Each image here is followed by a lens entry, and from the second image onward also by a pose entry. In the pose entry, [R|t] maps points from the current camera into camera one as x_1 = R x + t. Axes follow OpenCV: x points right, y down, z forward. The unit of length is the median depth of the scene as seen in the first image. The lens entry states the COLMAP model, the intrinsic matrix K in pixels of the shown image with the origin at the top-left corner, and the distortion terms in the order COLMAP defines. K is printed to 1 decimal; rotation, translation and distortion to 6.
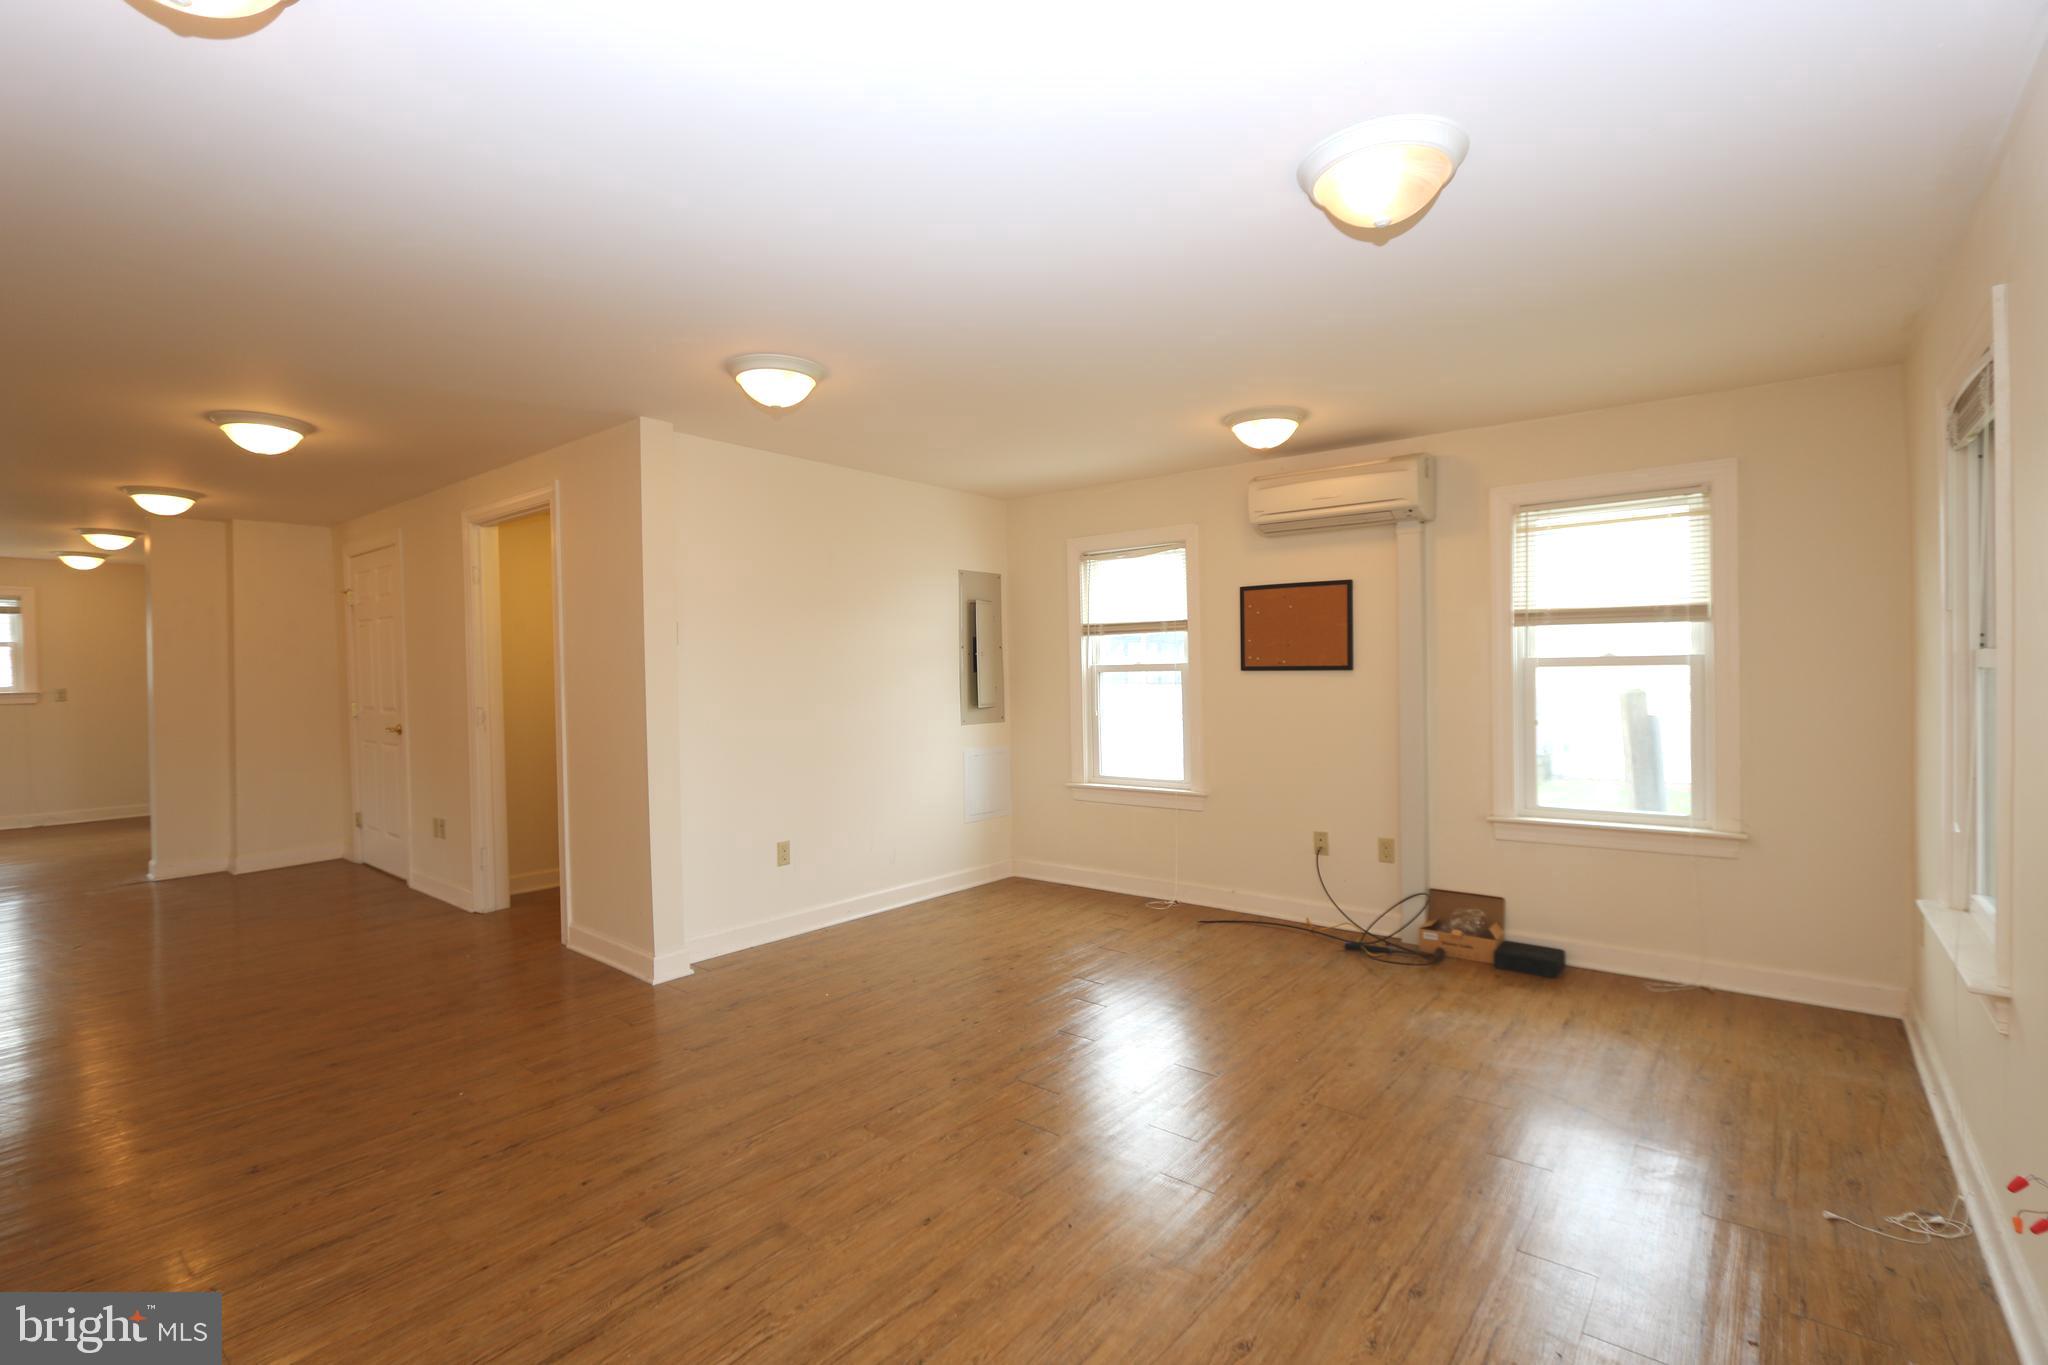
lens RADIAL K [[939.8, 0, 1014.7], [0, 939.8, 697.5], [0, 0, 1]] dist [-0.018459, 0.002126]
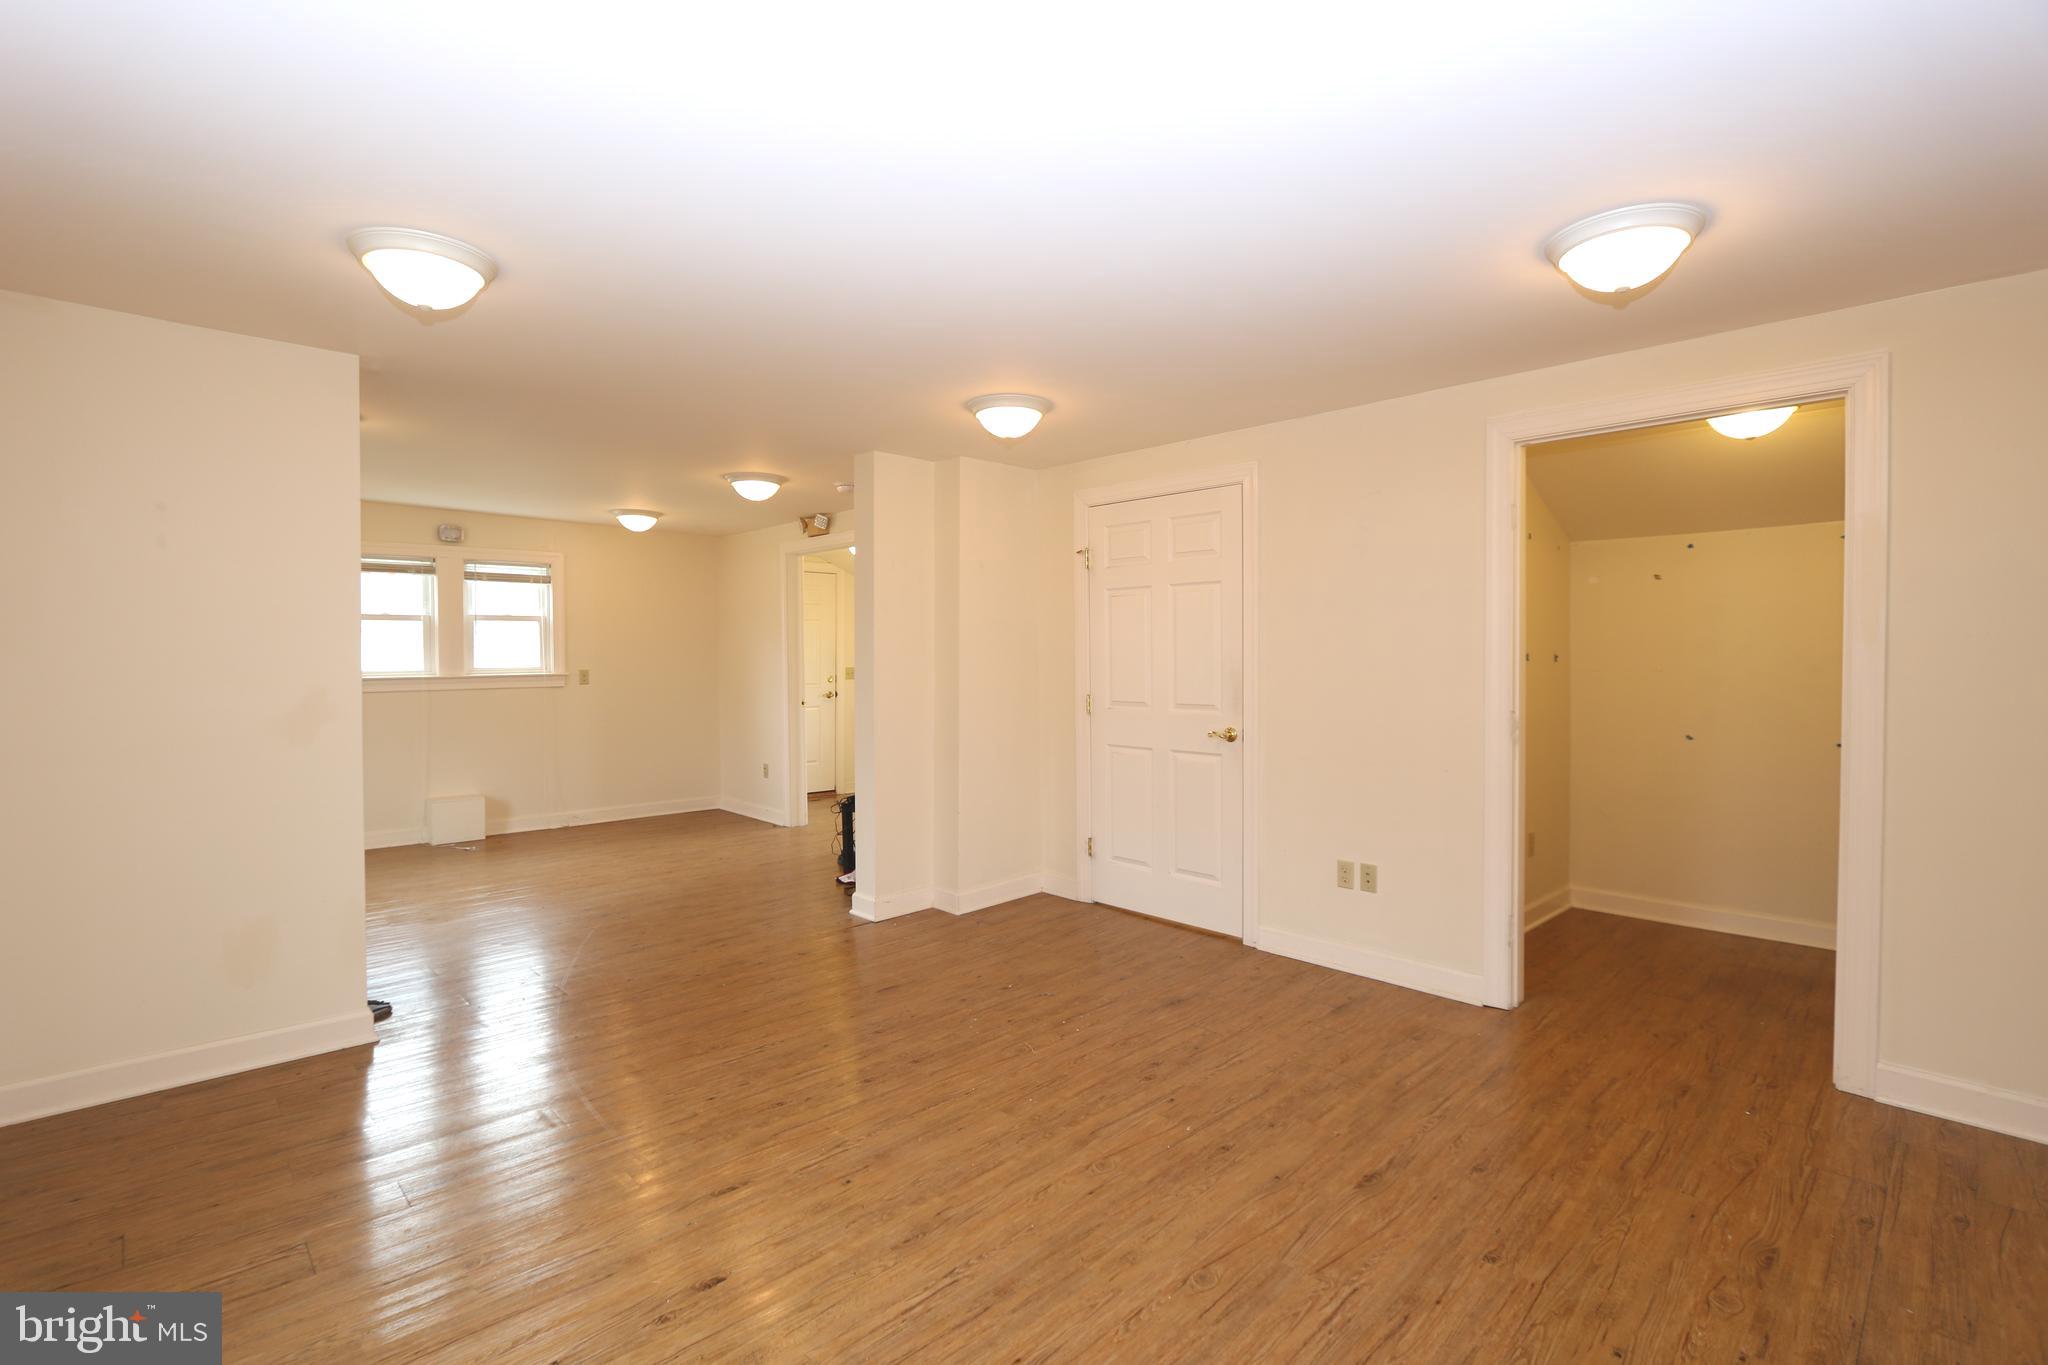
lens RADIAL K [[939.8, 0, 1006.6], [0, 939.8, 660.3], [0, 0, 1]] dist [-0.018459, 0.002126]
pose [[0.991919, 0.005713, -0.126745, -0.275679], [-0.009565, 0.999510, -0.029808, 0.008292], [0.126513, 0.030780, 0.991487, -0.311759]]
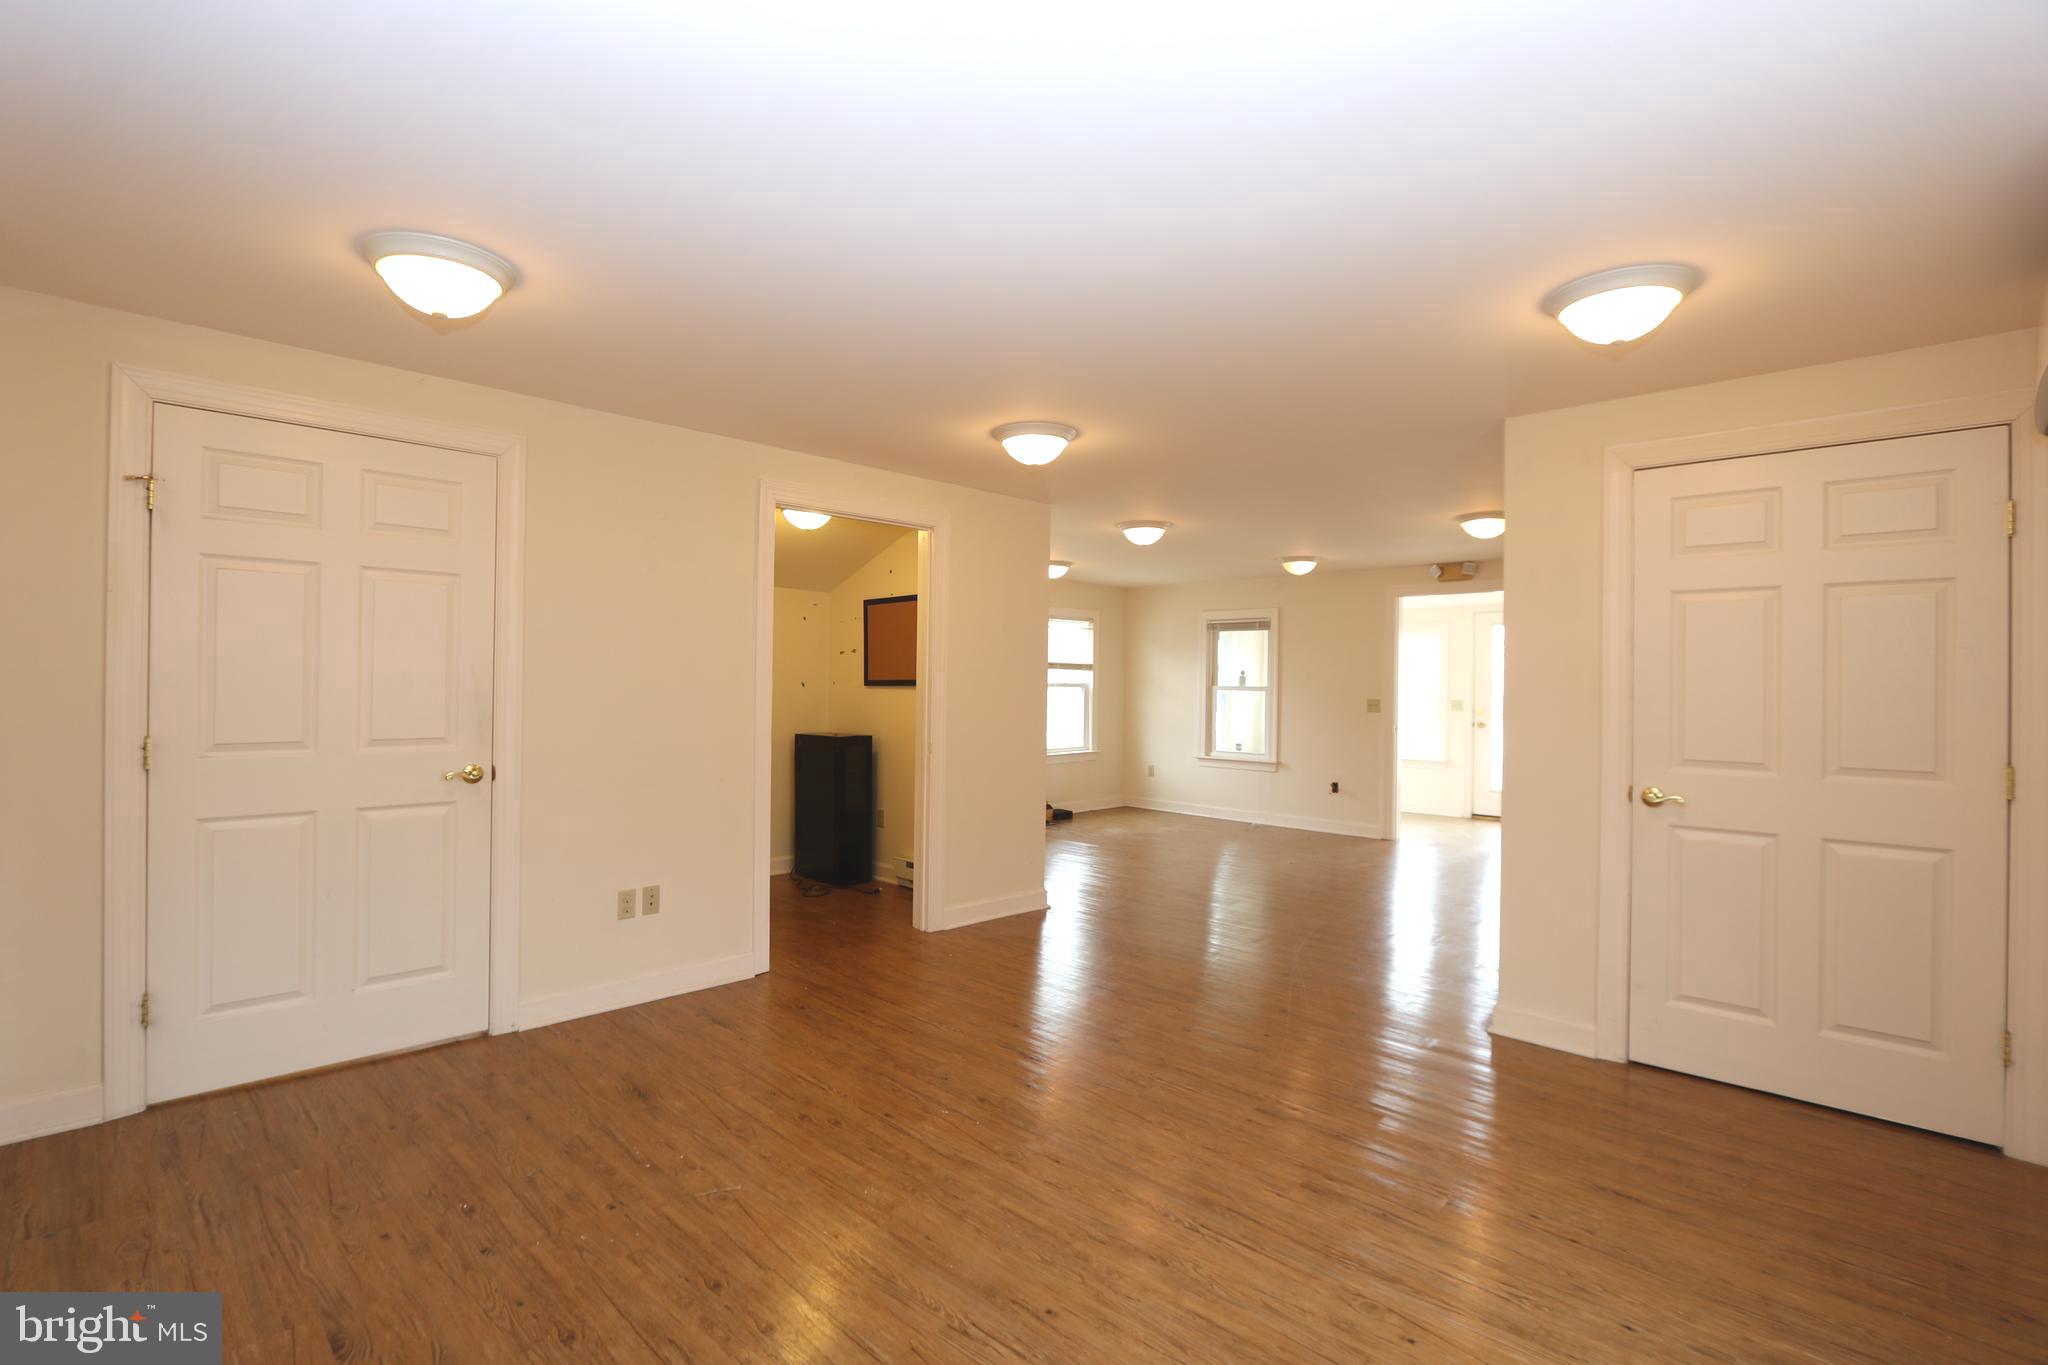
lens RADIAL K [[939.8, 0, 1014.6], [0, 939.8, 671.1], [0, 0, 1]] dist [-0.018459, 0.002126]
pose [[0.087068, 0.019018, 0.996021, -1.719449], [0.016417, 0.999655, -0.020523, -0.026038], [-0.996067, 0.018139, 0.086726, 0.876864]]
